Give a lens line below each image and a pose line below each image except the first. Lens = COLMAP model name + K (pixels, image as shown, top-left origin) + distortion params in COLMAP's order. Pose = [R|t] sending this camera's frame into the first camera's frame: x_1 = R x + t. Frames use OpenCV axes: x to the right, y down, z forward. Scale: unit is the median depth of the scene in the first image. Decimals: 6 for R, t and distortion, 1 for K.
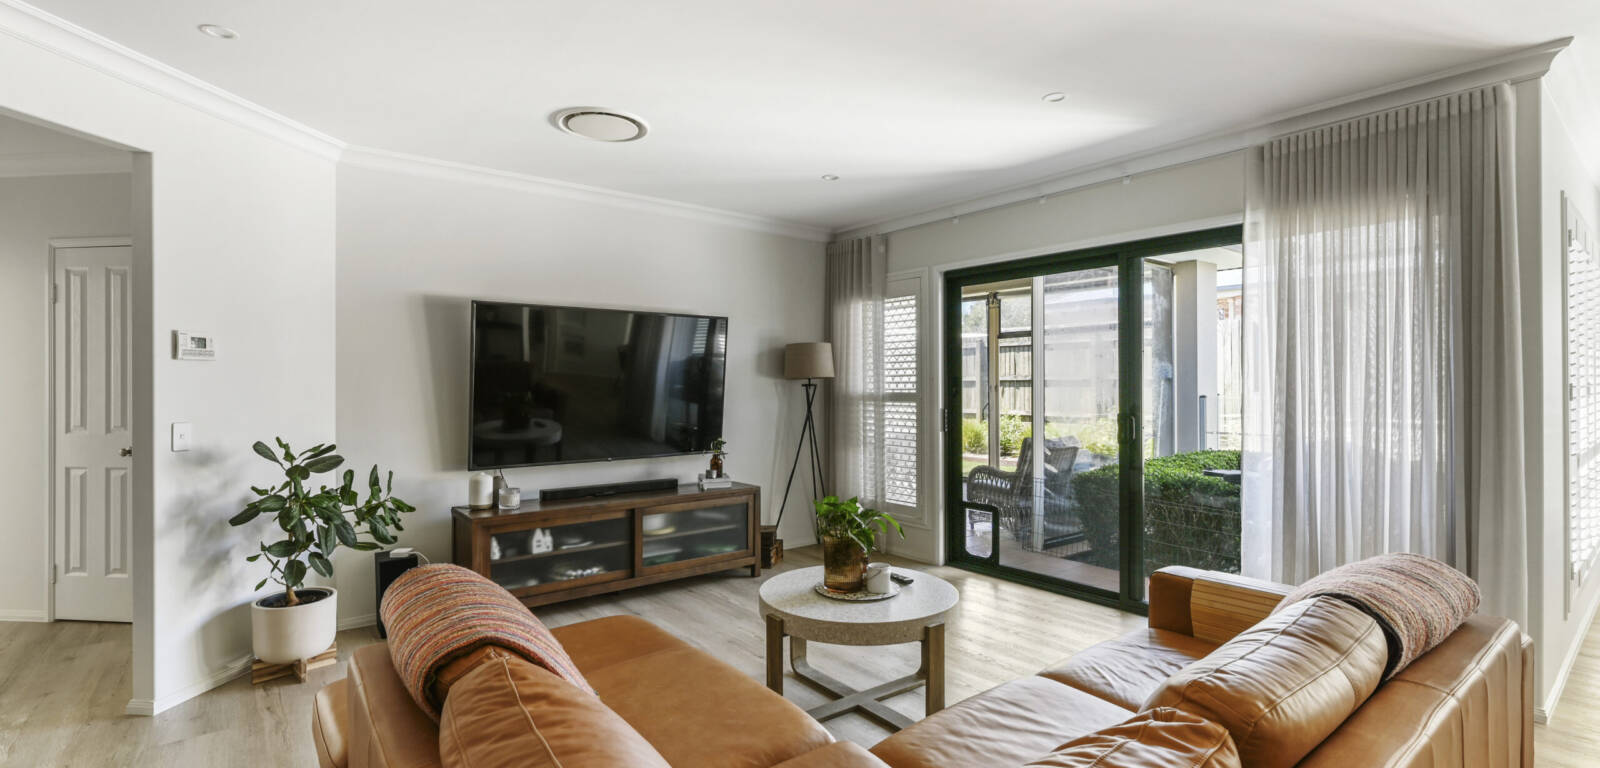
lens RADIAL K [[715.2, 0, 800.0], [0, 715.2, 384.0], [0, 0, 1]] dist [0.001822, 0.000195]
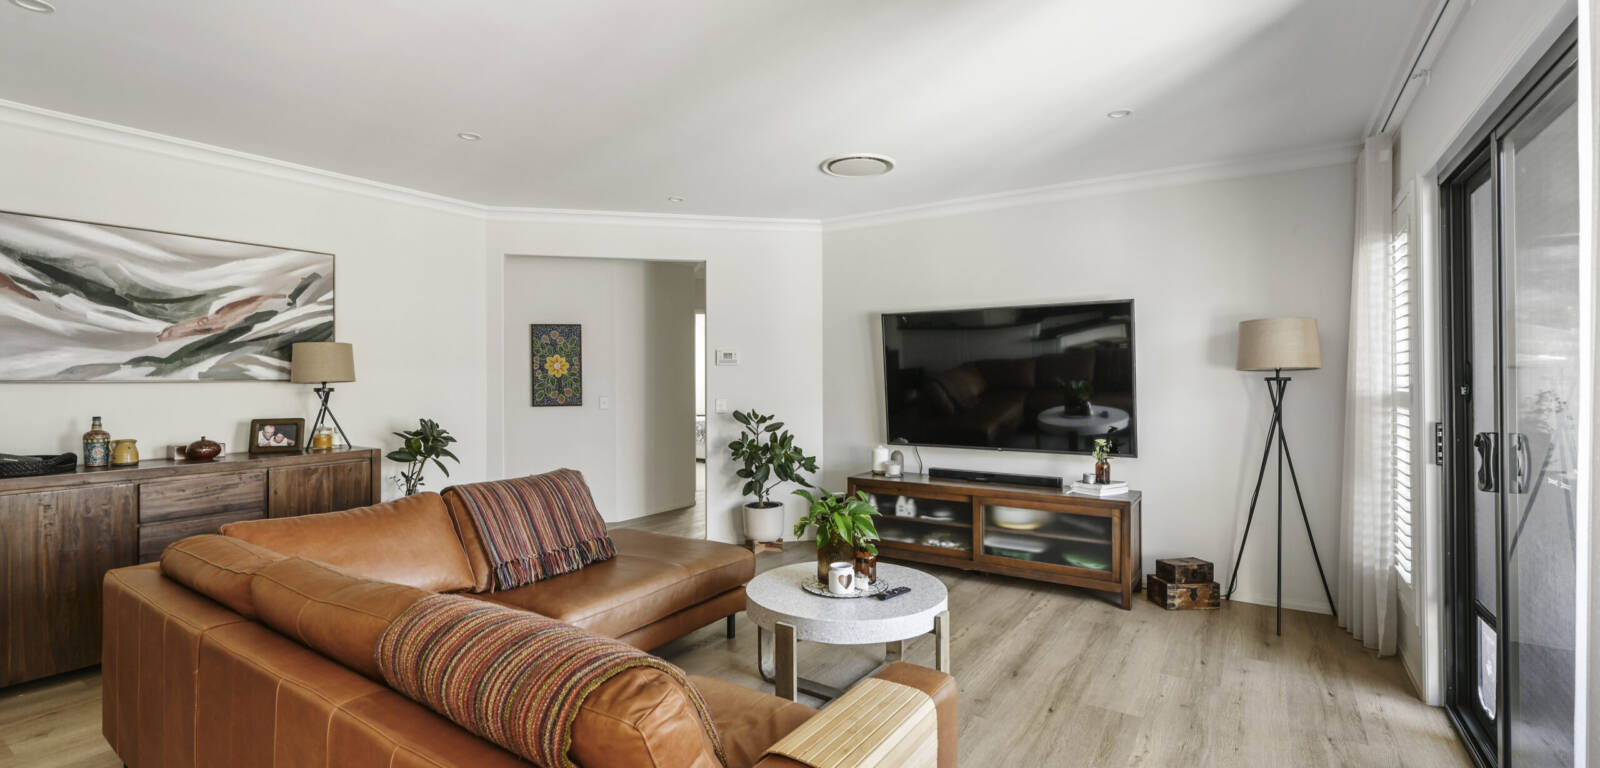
lens RADIAL K [[690.8, 0, 800.0], [0, 690.8, 384.0], [0, 0, 1]] dist [-0.001244, -0.000054]
pose [[0.308646, 0.007764, -0.951145, 0.673481], [0.001974, 0.999959, 0.008803, -0.000218], [0.951175, -0.004595, 0.308618, 0.449267]]
